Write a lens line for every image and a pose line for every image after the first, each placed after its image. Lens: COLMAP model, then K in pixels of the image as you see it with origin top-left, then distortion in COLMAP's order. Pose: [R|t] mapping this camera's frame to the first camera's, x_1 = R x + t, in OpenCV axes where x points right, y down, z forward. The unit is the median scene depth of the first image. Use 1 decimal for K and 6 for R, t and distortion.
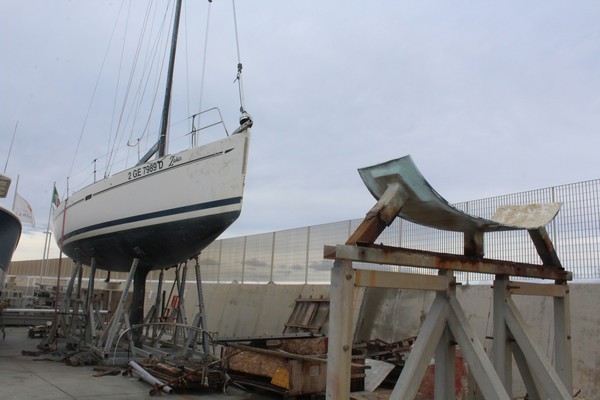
lens RADIAL K [[505.7, 0, 297.7], [0, 505.7, 191.4], [0, 0, 1]] dist [-0.172758, 0.165954]
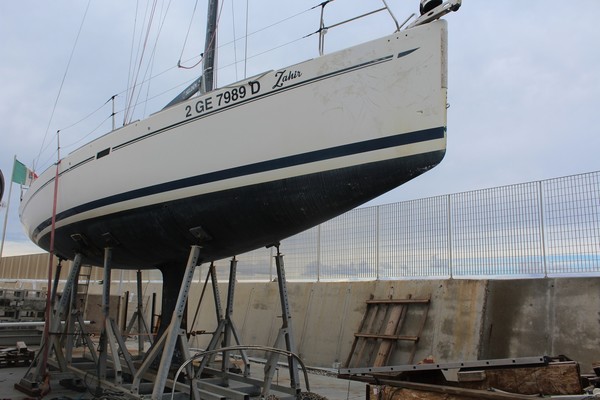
lens RADIAL K [[505.7, 0, 297.7], [0, 505.7, 191.4], [0, 0, 1]] dist [-0.172758, 0.165954]
pose [[0.993288, 0.001383, 0.115657, -0.245482], [-0.001845, 0.999991, 0.003889, 0.058662], [-0.115651, -0.004077, 0.993282, 0.327381]]
